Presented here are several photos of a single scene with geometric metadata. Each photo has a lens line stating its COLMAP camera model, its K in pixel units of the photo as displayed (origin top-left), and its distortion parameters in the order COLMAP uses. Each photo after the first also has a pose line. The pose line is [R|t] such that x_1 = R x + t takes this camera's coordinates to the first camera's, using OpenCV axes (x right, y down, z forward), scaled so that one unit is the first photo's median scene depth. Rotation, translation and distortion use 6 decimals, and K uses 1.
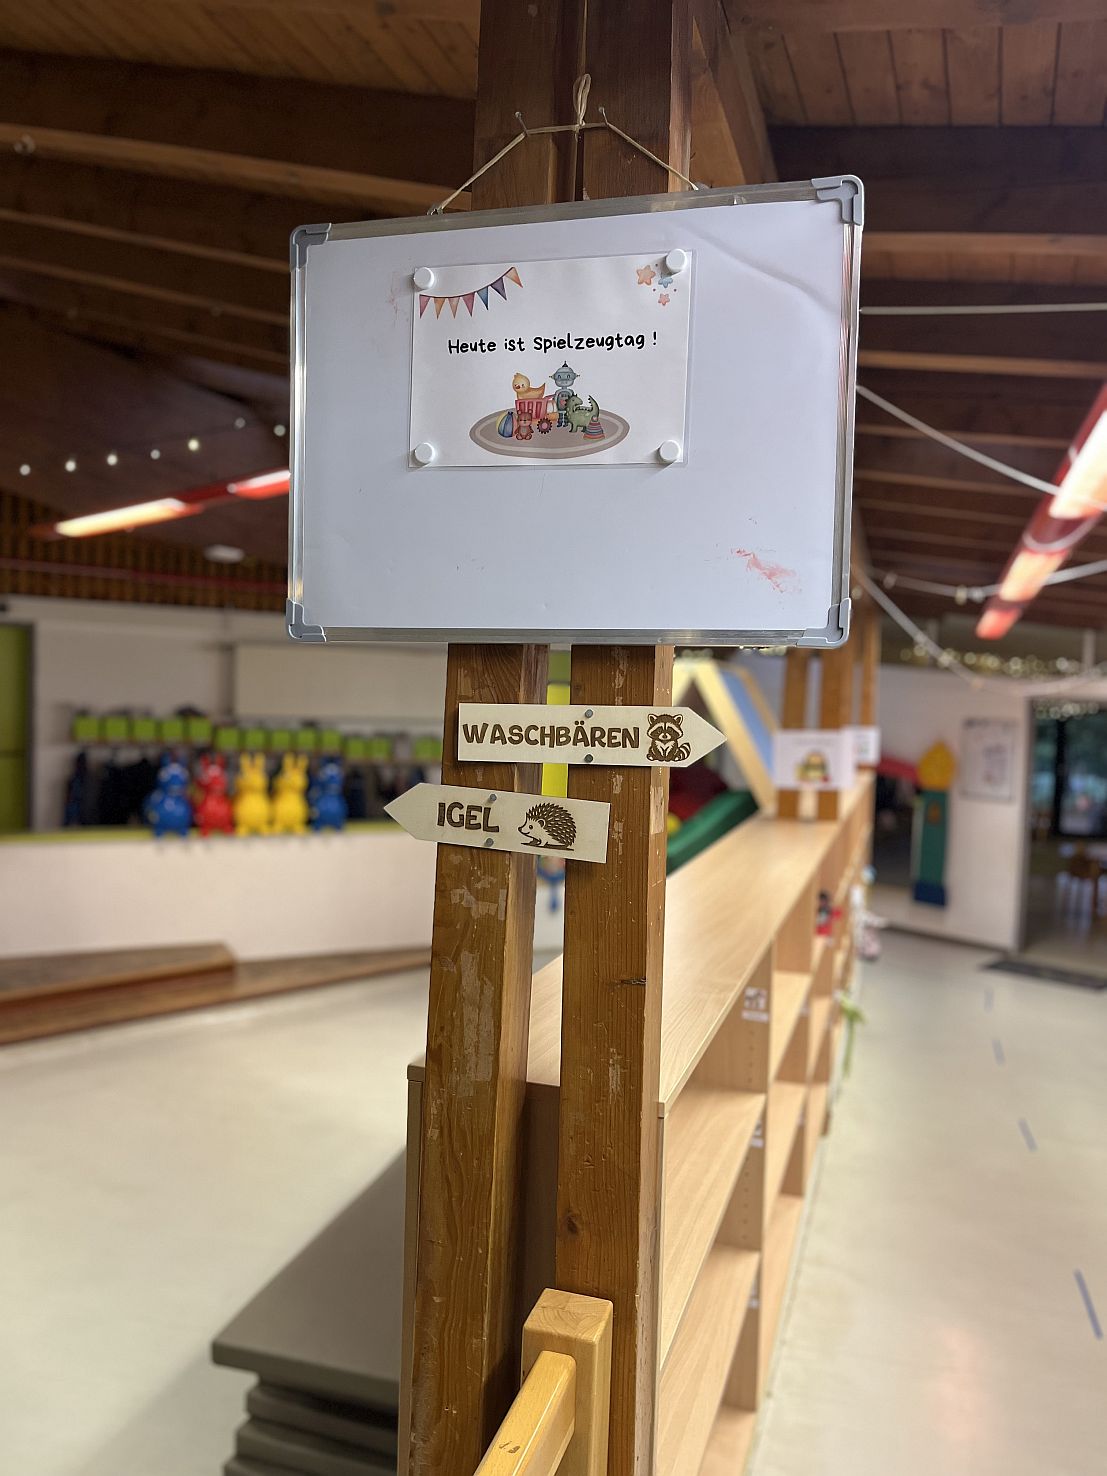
lens RADIAL K [[1089.9, 0, 553.5], [0, 1089.9, 738.0], [0, 0, 1]] dist [0.055408, -0.053749]
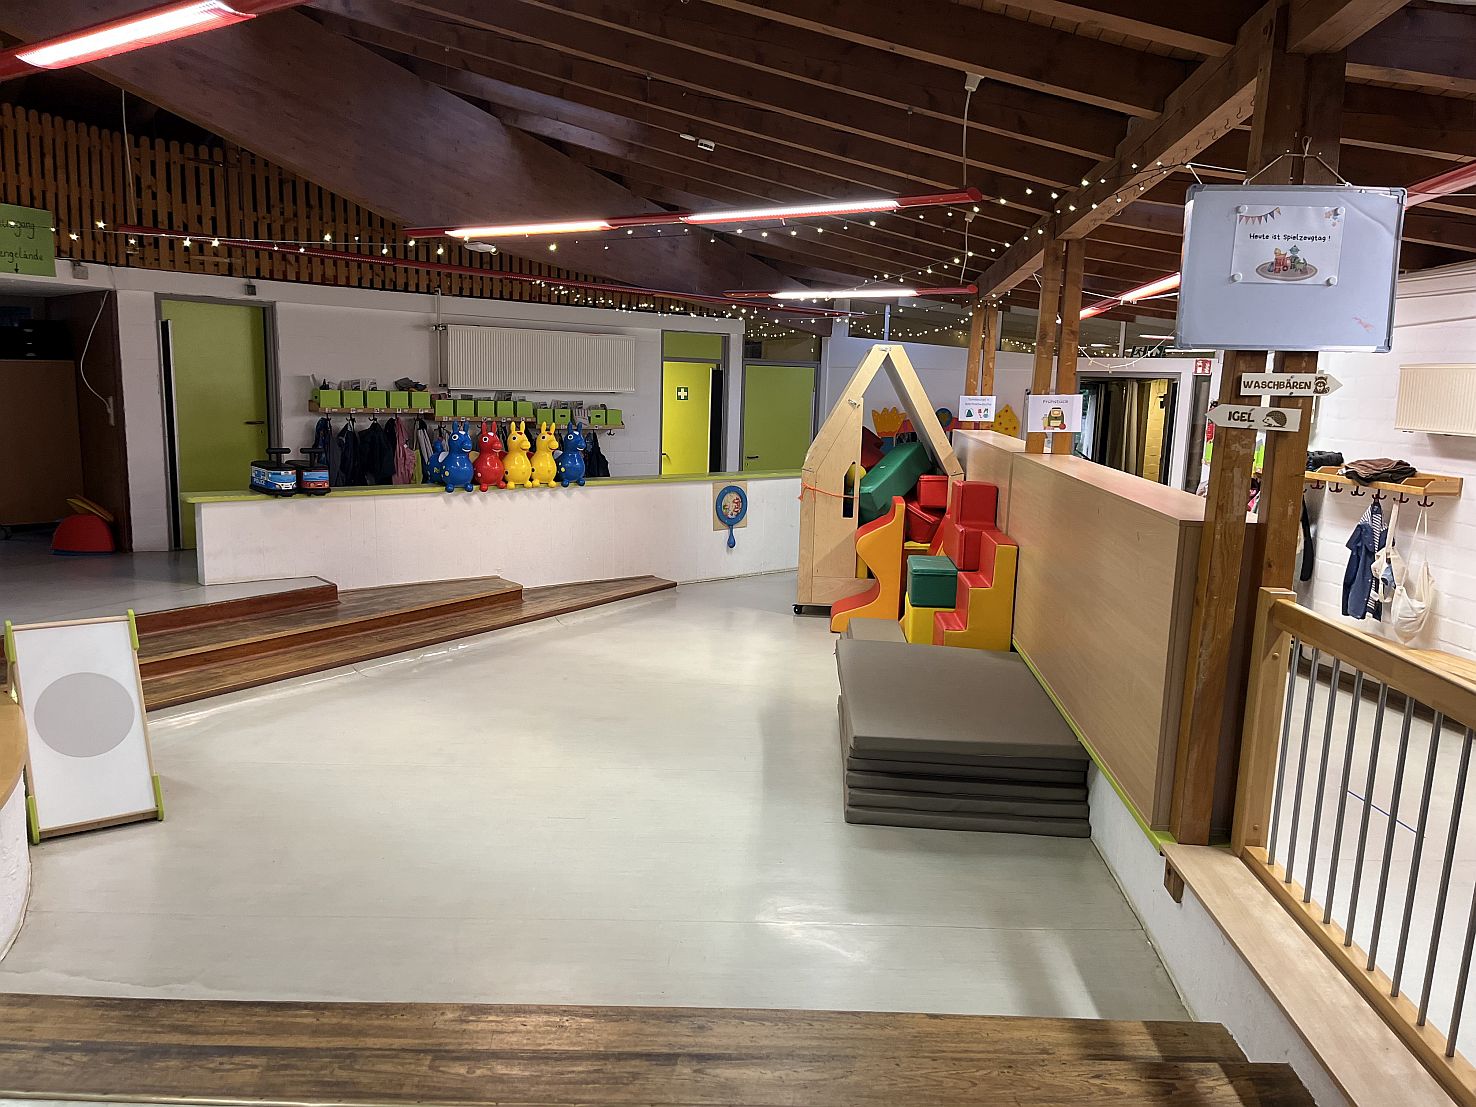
lens RADIAL K [[1089.9, 0, 738.0], [0, 1089.9, 553.5], [0, 0, 1]] dist [0.055408, -0.053749]
pose [[0.974403, -0.038157, 0.221546, -1.834160], [0.009618, 0.991664, 0.128493, 0.045761], [-0.224602, -0.123073, 0.966647, -1.323848]]
